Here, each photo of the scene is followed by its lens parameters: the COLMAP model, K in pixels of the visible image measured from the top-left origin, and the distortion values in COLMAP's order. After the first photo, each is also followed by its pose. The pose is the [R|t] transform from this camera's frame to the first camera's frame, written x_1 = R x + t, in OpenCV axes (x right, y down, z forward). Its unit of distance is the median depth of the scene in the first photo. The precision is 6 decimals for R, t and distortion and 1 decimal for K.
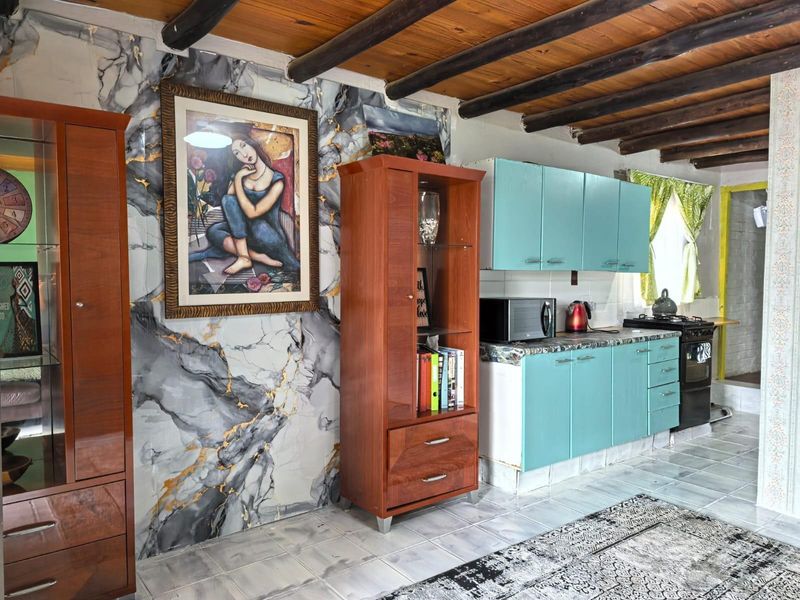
lens RADIAL K [[568.2, 0, 400.0], [0, 568.2, 300.0], [0, 0, 1]] dist [0.009612, -0.007934]
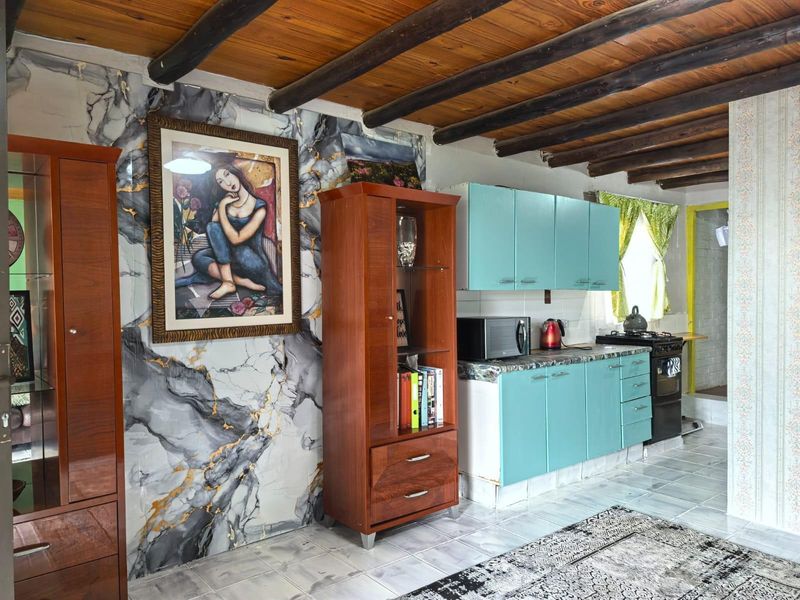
lens RADIAL K [[568.2, 0, 387.2], [0, 568.2, 306.8], [0, 0, 1]] dist [0.007329, -0.004174]
pose [[0.999664, -0.014712, 0.021335, -0.008619], [0.015166, 0.999658, -0.021295, -0.003988], [-0.021014, 0.021611, 0.999546, -0.032254]]
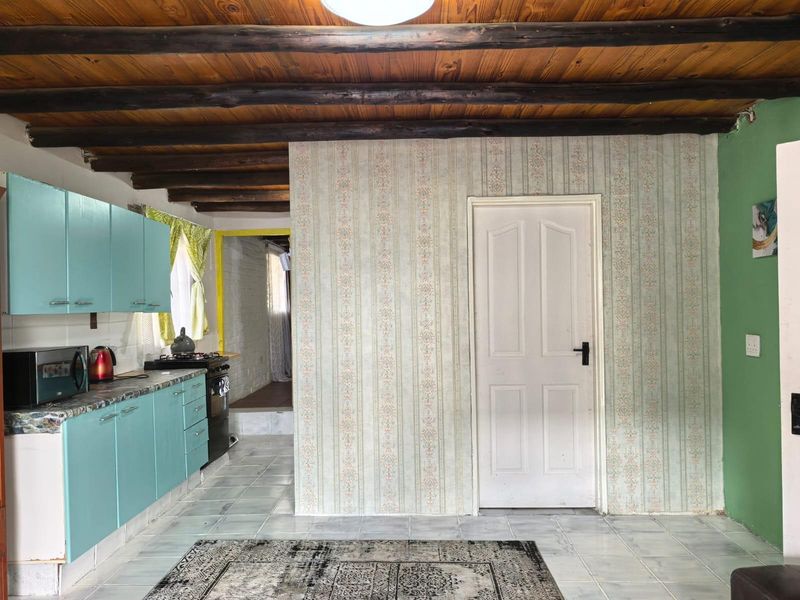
lens RADIAL K [[571.7, 0, 395.7], [0, 571.7, 305.7], [0, 0, 1]] dist [0.039065, -0.040083]
pose [[0.623211, -0.020036, 0.781797, -0.140480], [0.061766, 0.997810, -0.023665, -0.016889], [-0.779611, 0.063037, 0.623084, 0.112551]]
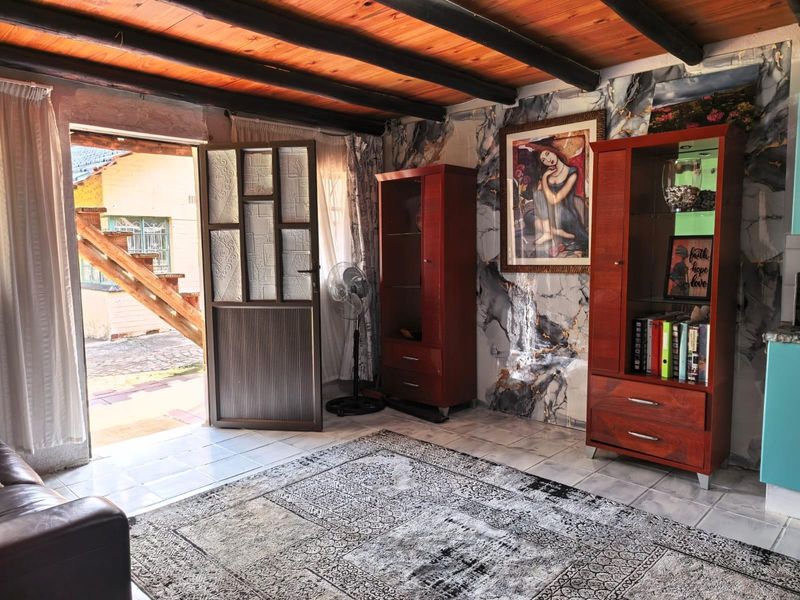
lens RADIAL K [[568.2, 0, 400.0], [0, 568.2, 300.0], [0, 0, 1]] dist [0.009612, -0.007934]
pose [[0.159021, 0.086379, -0.983489, 1.009938], [-0.032562, 0.996082, 0.082220, -0.011073], [0.986738, 0.018950, 0.161210, 0.379256]]
